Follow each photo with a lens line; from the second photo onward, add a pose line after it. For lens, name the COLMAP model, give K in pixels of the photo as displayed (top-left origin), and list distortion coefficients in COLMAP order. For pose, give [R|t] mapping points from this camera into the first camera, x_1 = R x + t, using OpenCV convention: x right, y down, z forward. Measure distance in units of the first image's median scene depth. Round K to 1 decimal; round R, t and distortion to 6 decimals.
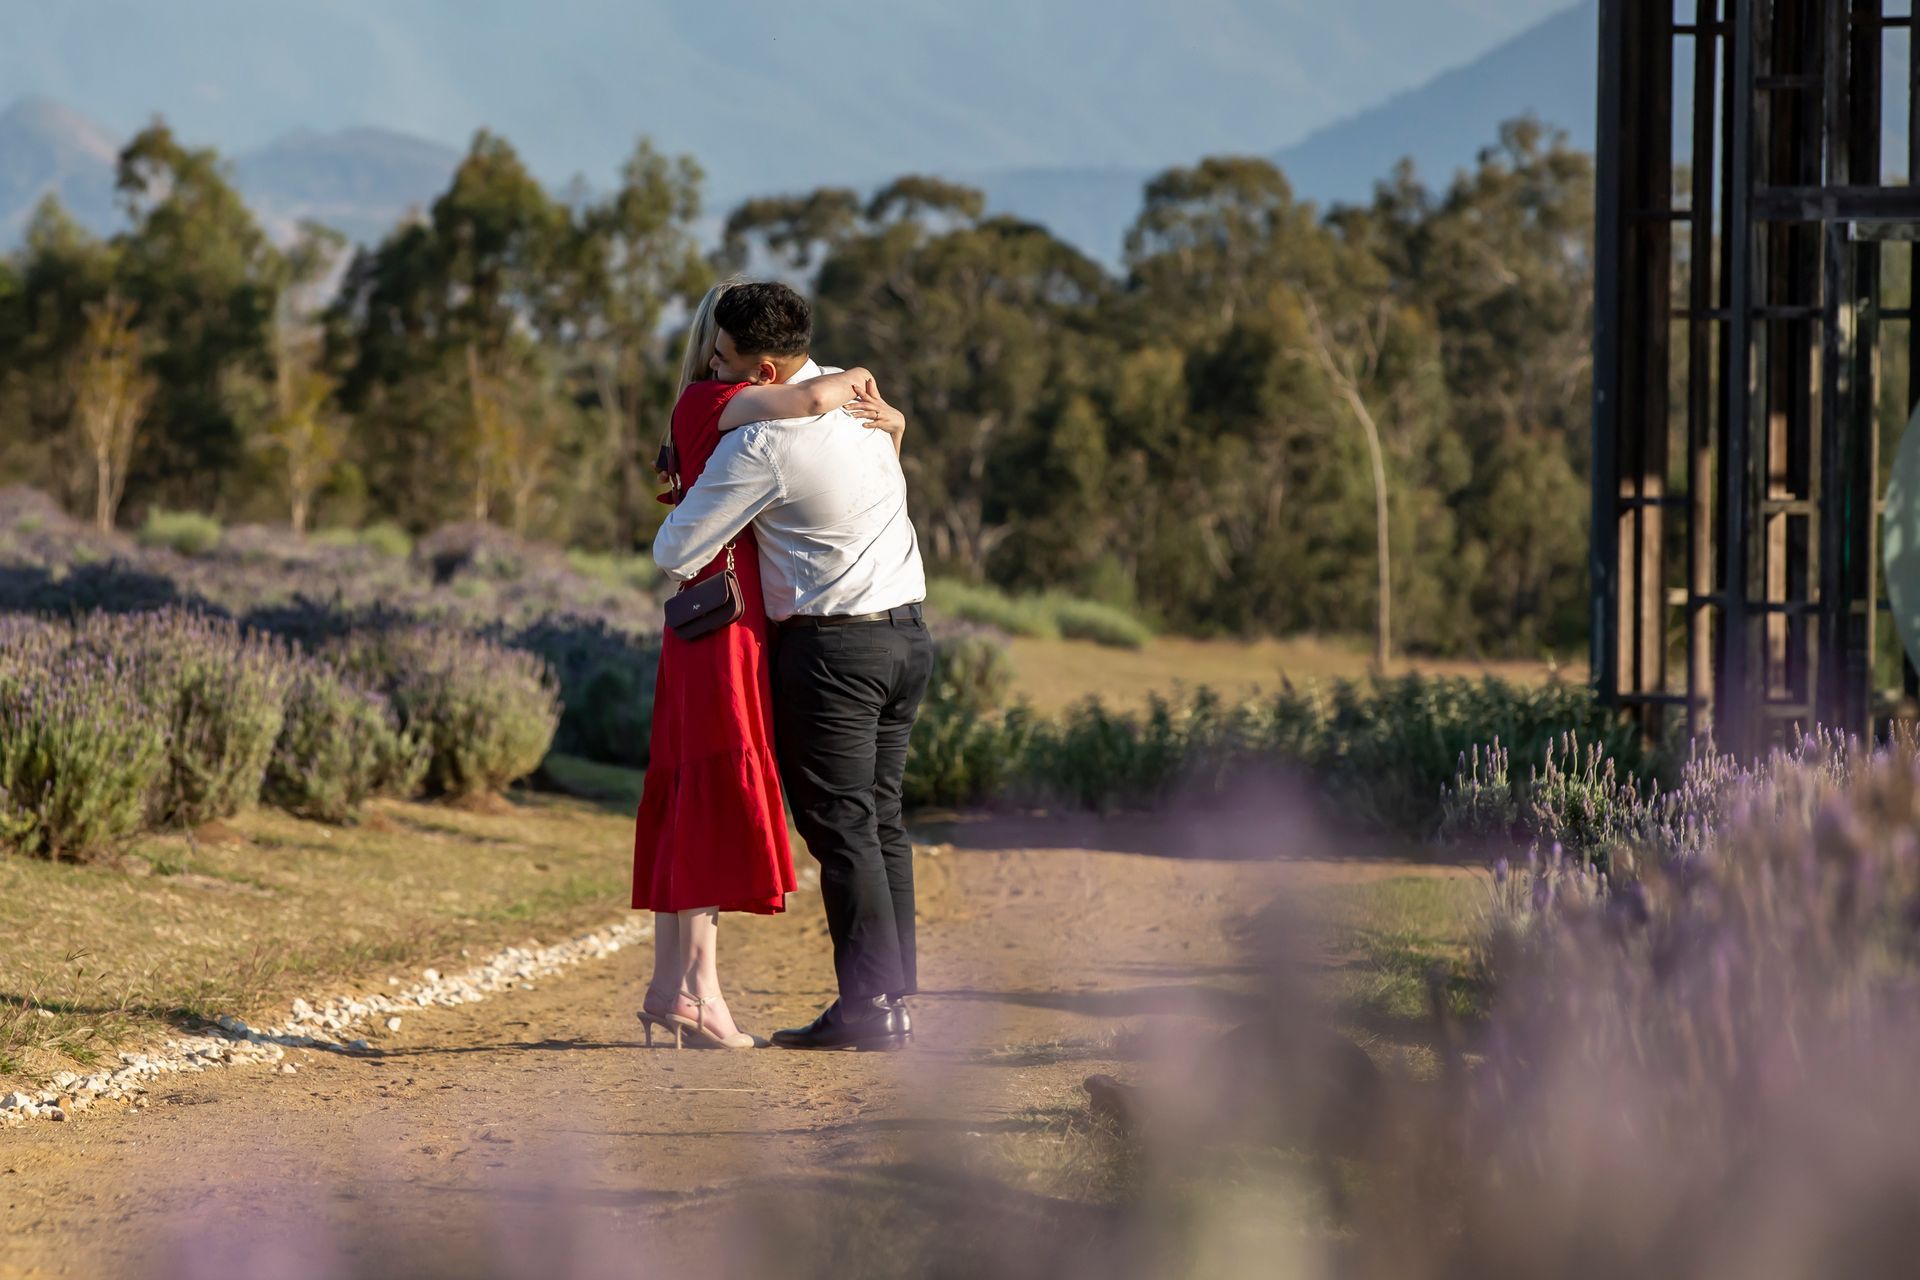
lens RADIAL K [[6450.5, 0, 960.0], [0, 6450.5, 640.0], [0, 0, 1]] dist [0.358321, -1.792082]
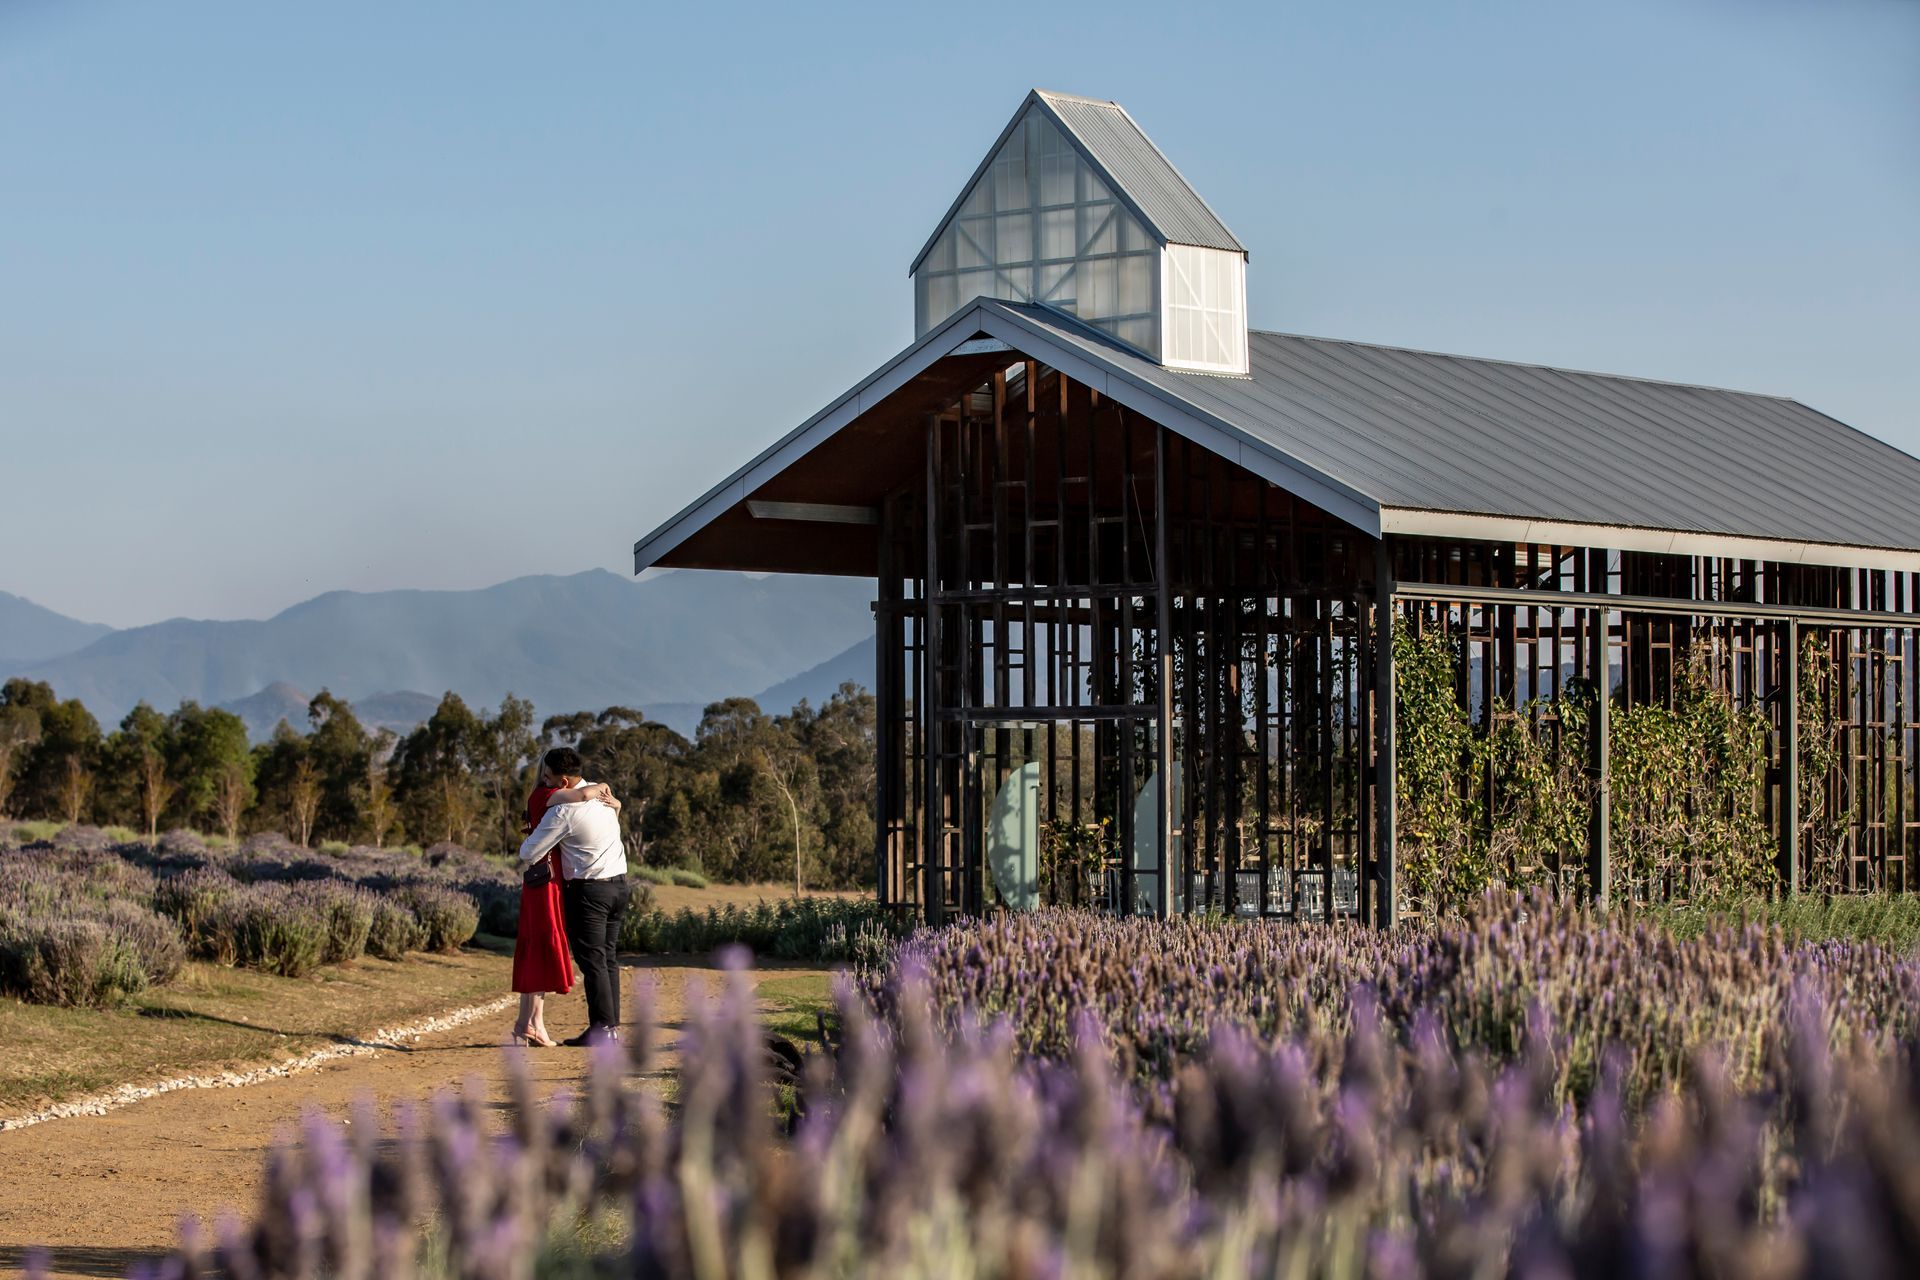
lens RADIAL K [[5649.1, 0, 960.0], [0, 5649.1, 640.0], [0, 0, 1]] dist [-0.326391, -0.839453]
pose [[0.991322, -0.010467, 0.131042, -0.165495], [0.016481, 0.998856, -0.044890, 0.005060], [-0.130423, 0.046660, 0.990360, -1.251319]]
